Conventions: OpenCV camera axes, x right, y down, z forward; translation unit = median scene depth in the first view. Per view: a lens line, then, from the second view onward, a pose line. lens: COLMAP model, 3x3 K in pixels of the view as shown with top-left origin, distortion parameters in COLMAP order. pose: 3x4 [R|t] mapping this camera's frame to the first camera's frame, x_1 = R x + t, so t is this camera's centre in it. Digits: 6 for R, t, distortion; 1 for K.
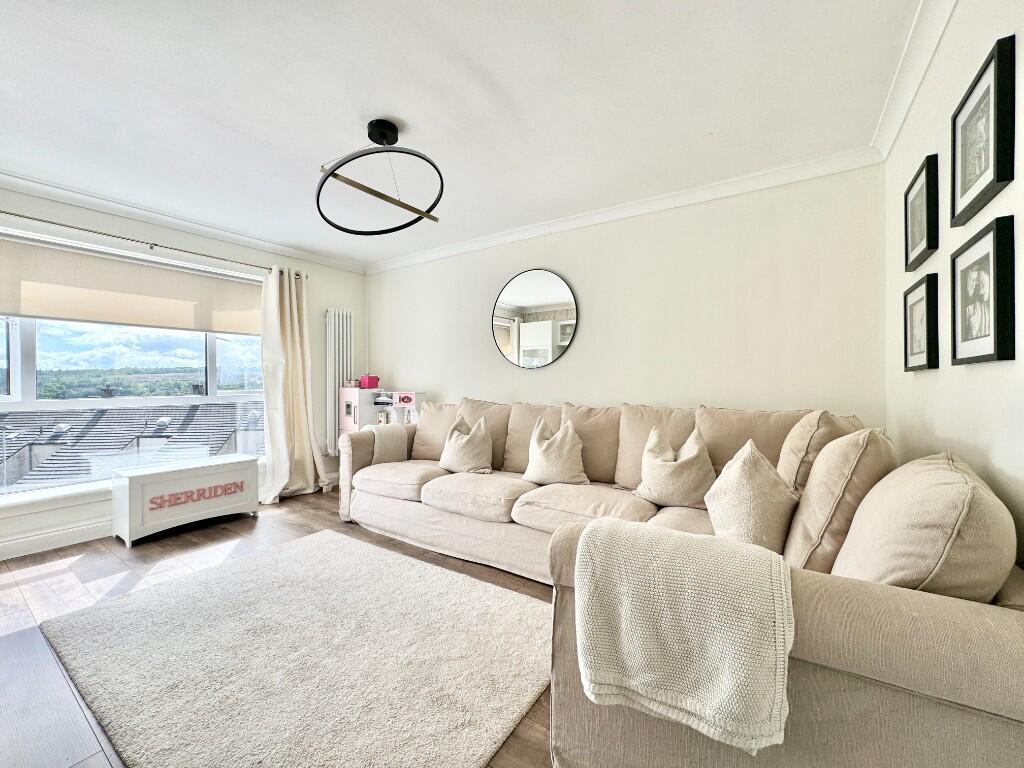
lens RADIAL K [[410.3, 0, 512.0], [0, 410.3, 384.0], [0, 0, 1]] dist [0.001236, 0.000021]
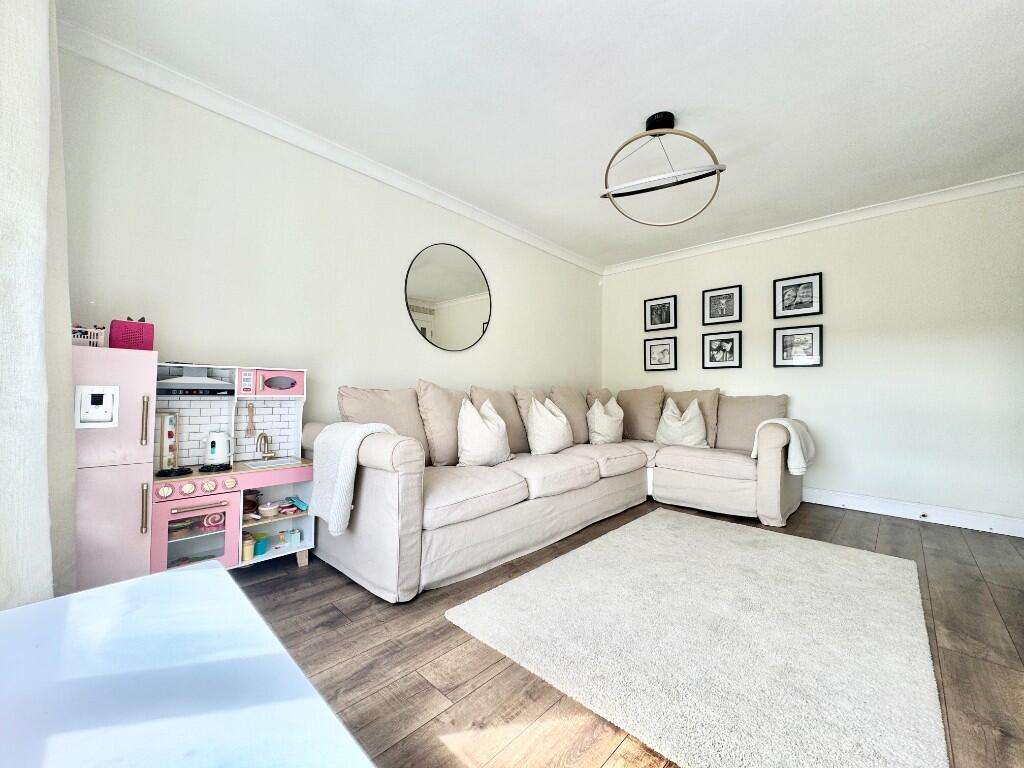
lens RADIAL K [[410.3, 0, 512.0], [0, 410.3, 384.0], [0, 0, 1]] dist [0.001236, 0.000021]
pose [[0.166102, 0.018019, 0.985944, -1.039166], [-0.007762, 0.999826, -0.016965, 0.065526], [-0.986078, -0.004835, 0.166213, 0.879915]]
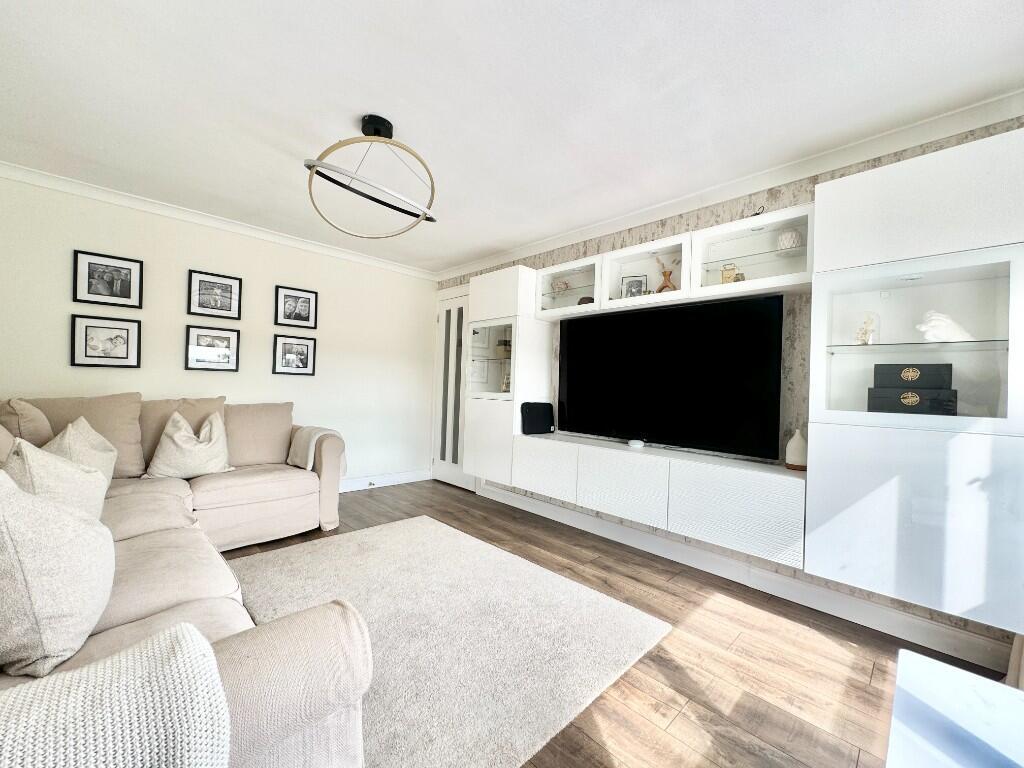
lens RADIAL K [[410.3, 0, 512.0], [0, 410.3, 384.0], [0, 0, 1]] dist [0.001236, 0.000021]
pose [[-0.979565, -0.035271, 0.198013, -0.612842], [-0.036202, 0.999344, -0.001084, -0.008592], [-0.197845, -0.008230, -0.980199, 1.381812]]
